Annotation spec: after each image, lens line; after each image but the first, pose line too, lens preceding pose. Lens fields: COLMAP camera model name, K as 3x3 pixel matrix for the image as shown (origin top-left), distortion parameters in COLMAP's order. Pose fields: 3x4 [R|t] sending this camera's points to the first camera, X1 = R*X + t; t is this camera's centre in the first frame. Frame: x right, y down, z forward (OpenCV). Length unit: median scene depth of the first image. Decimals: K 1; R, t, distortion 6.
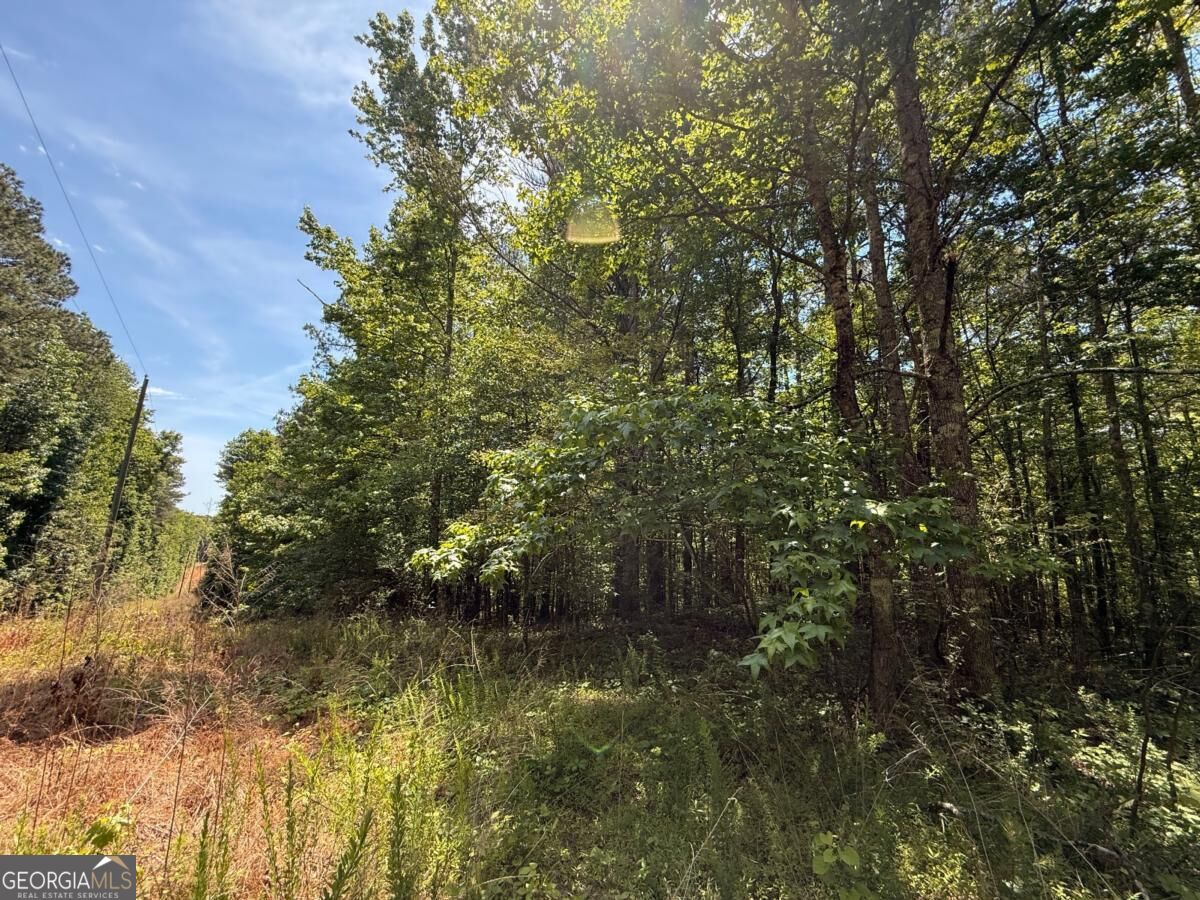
lens RADIAL K [[478.1, 0, 596.0], [0, 478.1, 448.9], [0, 0, 1]] dist [-0.001430, -0.000855]
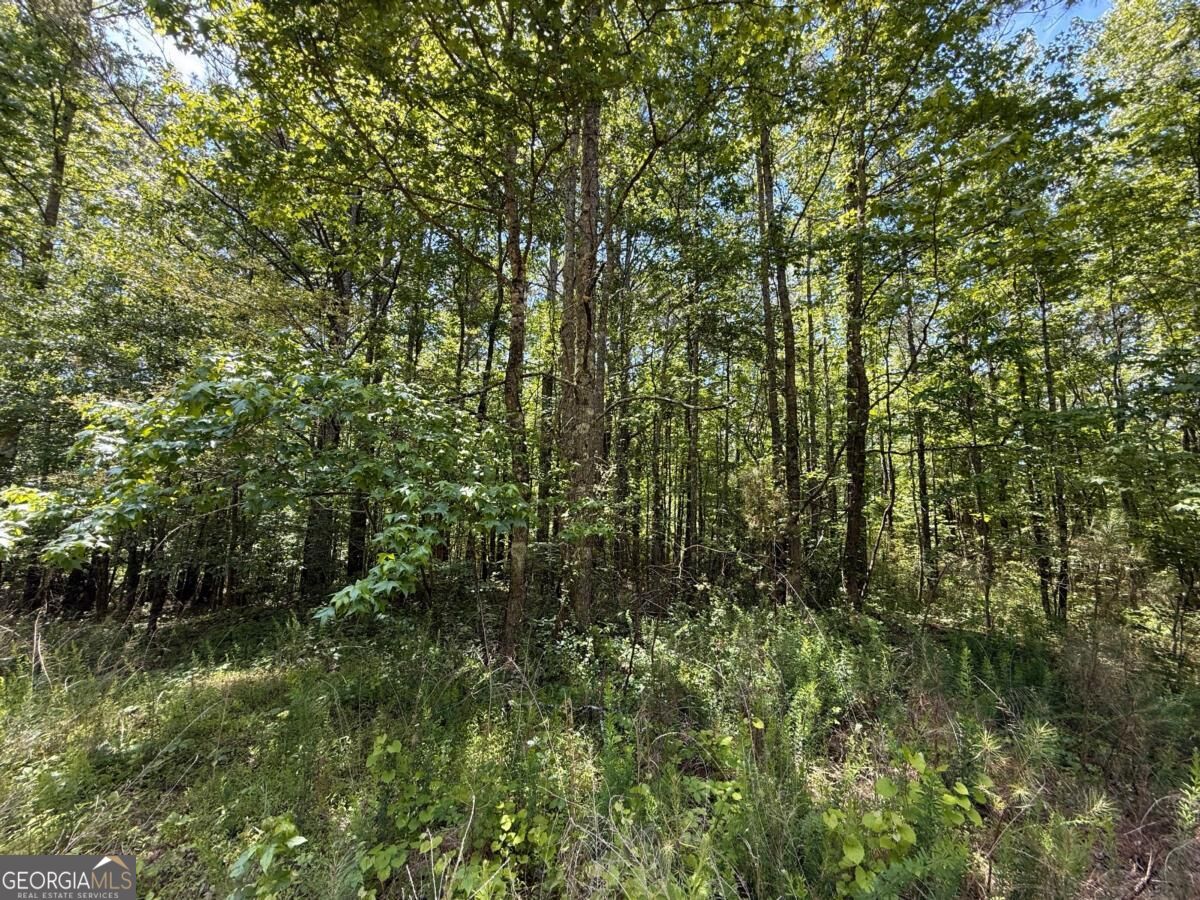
lens RADIAL K [[478.1, 0, 603.7], [0, 478.1, 448.1], [0, 0, 1]] dist [-0.001430, -0.000855]
pose [[0.845237, 0.070832, 0.529677, 0.031992], [-0.105481, 0.993790, 0.035425, -0.012178], [-0.523878, -0.085813, 0.847459, -0.047286]]
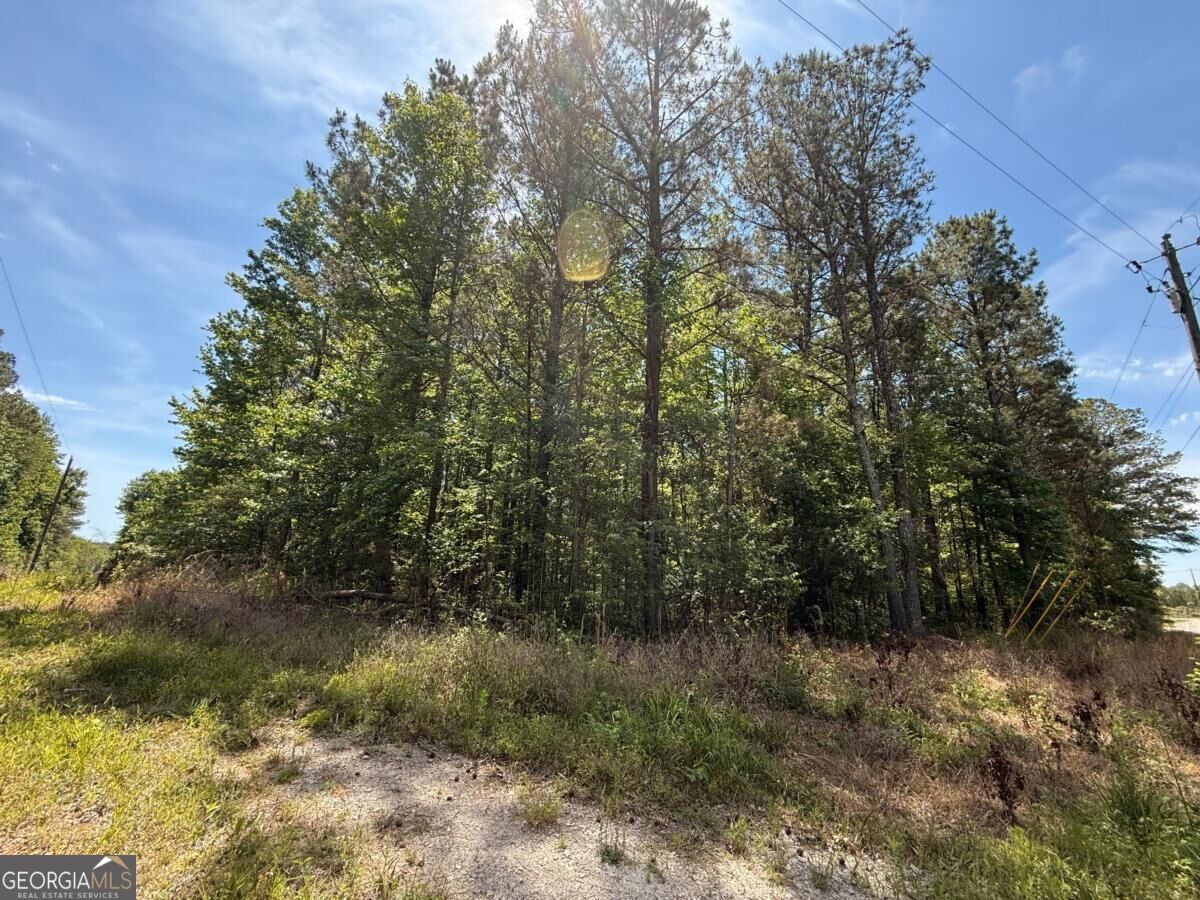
lens RADIAL K [[478.1, 0, 599.9], [0, 478.1, 447.7], [0, 0, 1]] dist [-0.001430, -0.000855]
pose [[0.993073, 0.035732, 0.111937, 1.001059], [-0.028070, 0.997201, -0.069295, -0.184397], [-0.114100, 0.065673, 0.991296, -1.244505]]
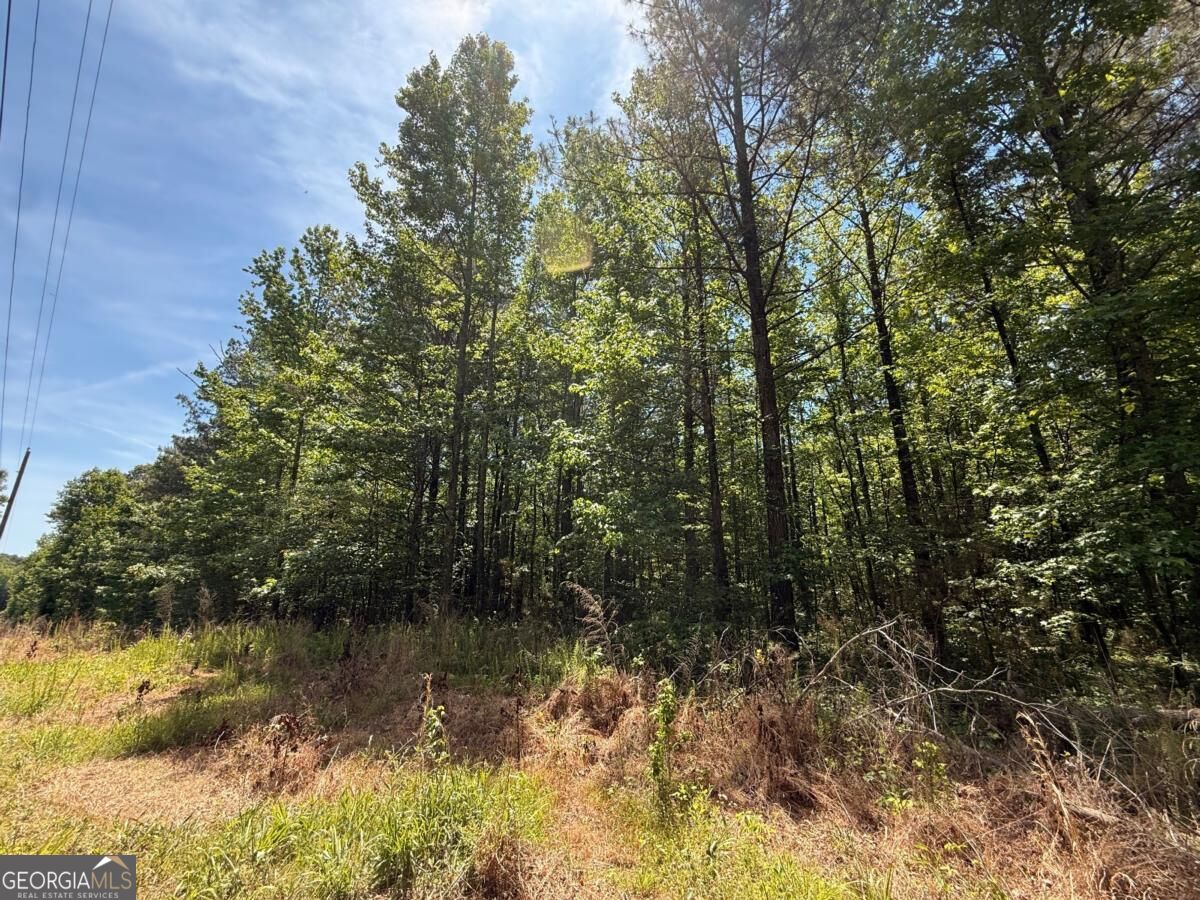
lens RADIAL K [[478.1, 0, 597.4], [0, 478.1, 449.9], [0, 0, 1]] dist [-0.001430, -0.000855]
pose [[0.977490, 0.031944, 0.208551, 0.322116], [-0.018922, 0.997762, -0.064137, -0.150540], [-0.210133, 0.058747, 0.975906, -0.727150]]
